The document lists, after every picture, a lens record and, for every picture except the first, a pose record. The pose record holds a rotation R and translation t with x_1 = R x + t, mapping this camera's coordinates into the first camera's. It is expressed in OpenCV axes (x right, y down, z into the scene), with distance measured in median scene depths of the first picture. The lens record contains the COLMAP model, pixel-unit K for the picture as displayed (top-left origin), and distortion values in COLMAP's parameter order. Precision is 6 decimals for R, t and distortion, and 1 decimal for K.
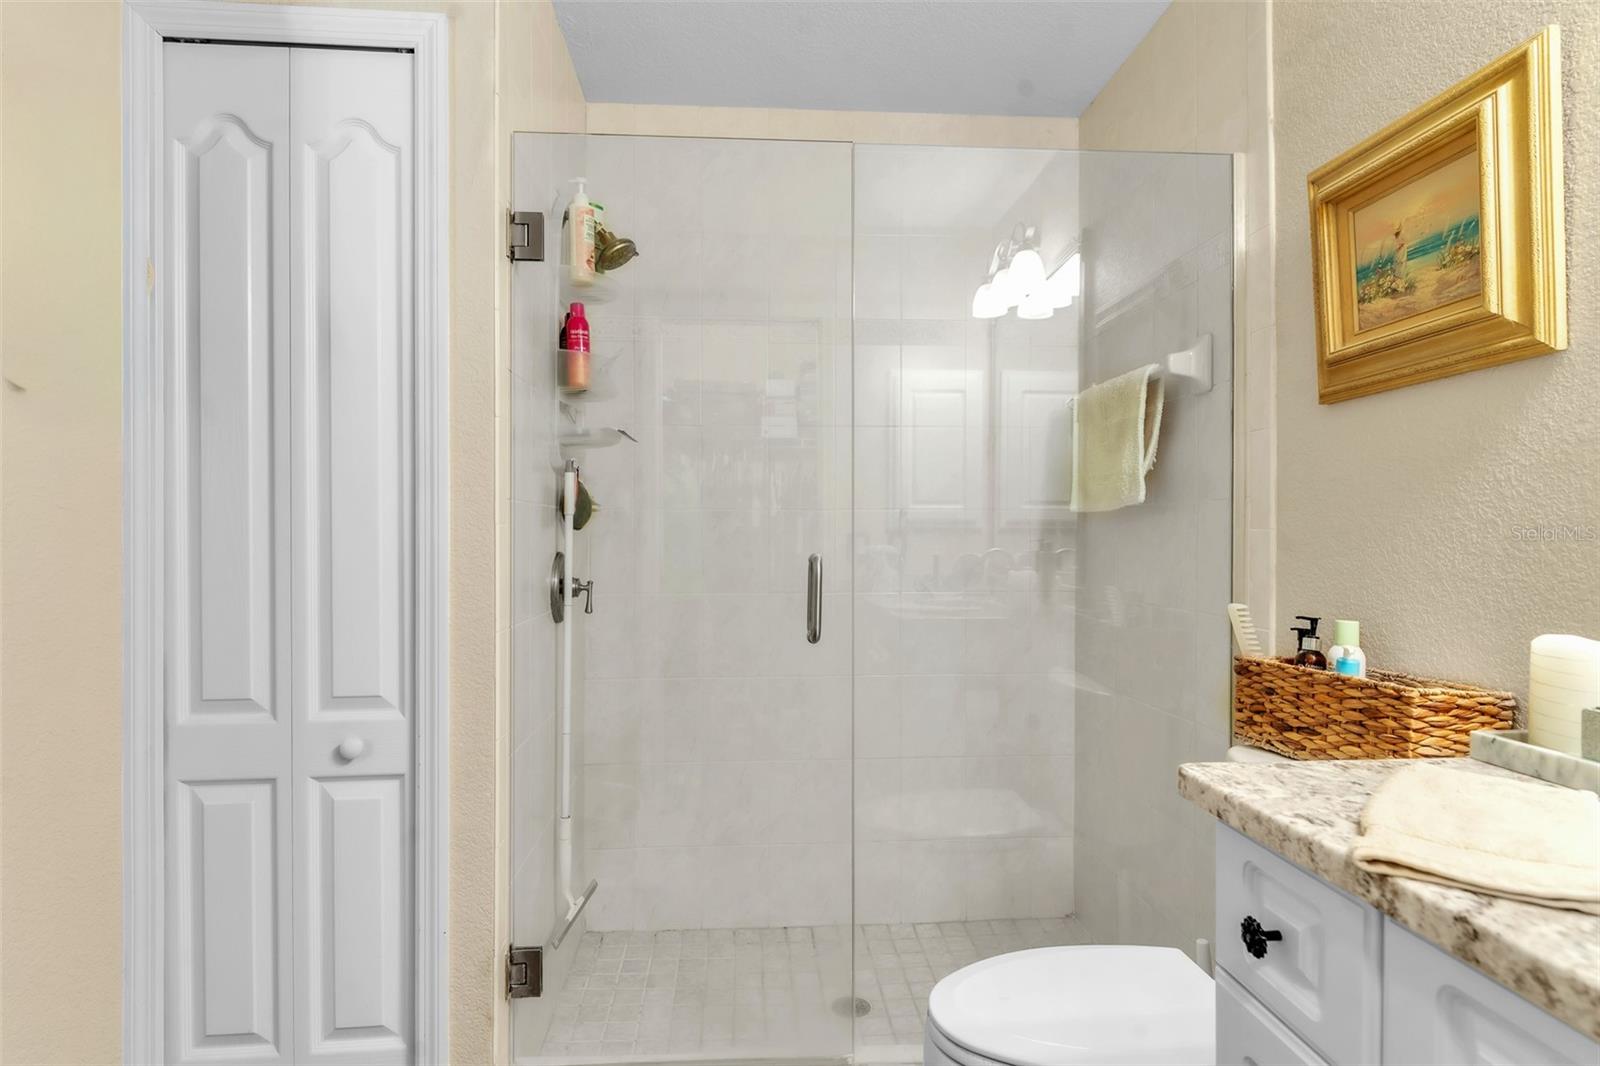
lens RADIAL K [[881.1, 0, 798.6], [0, 881.1, 537.8], [0, 0, 1]] dist [0.001250, -0.000609]
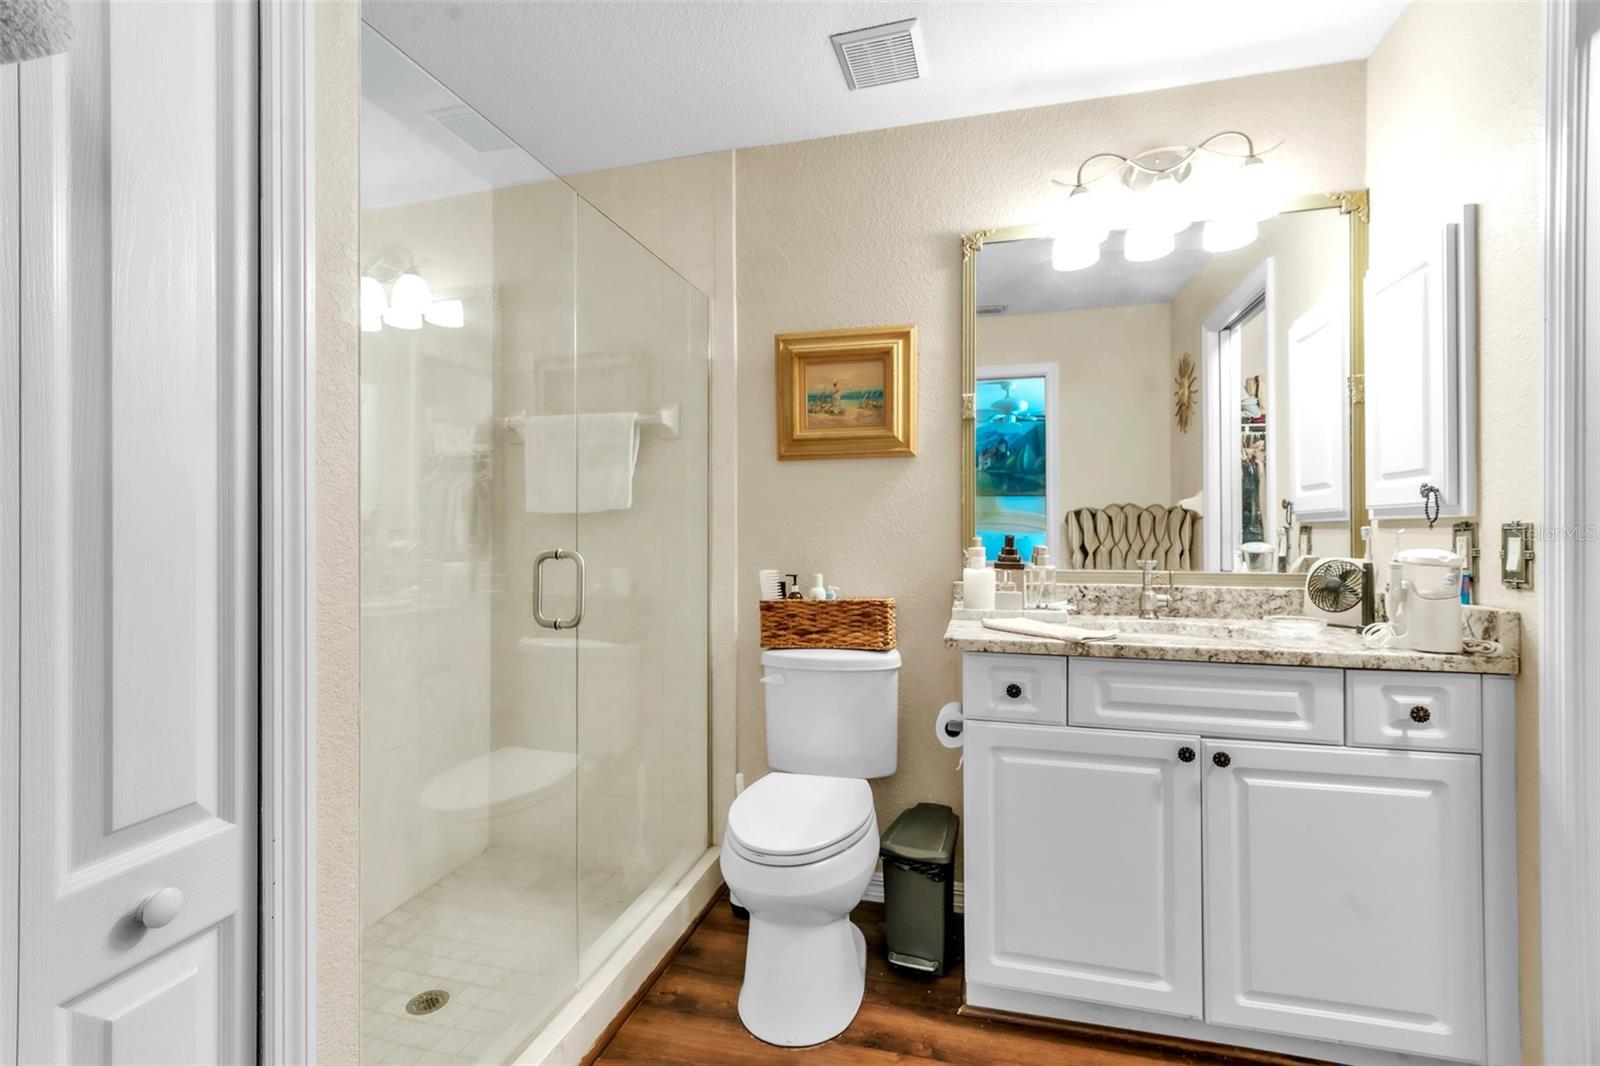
lens RADIAL K [[726.2, 0, 798.7], [0, 726.2, 526.5], [0, 0, 1]] dist [0.001764, -0.000176]
pose [[0.326067, 0.003034, 0.945342, -0.937440], [0.004332, 0.999980, -0.004704, -0.005438], [-0.945337, 0.005629, 0.326048, 0.517231]]
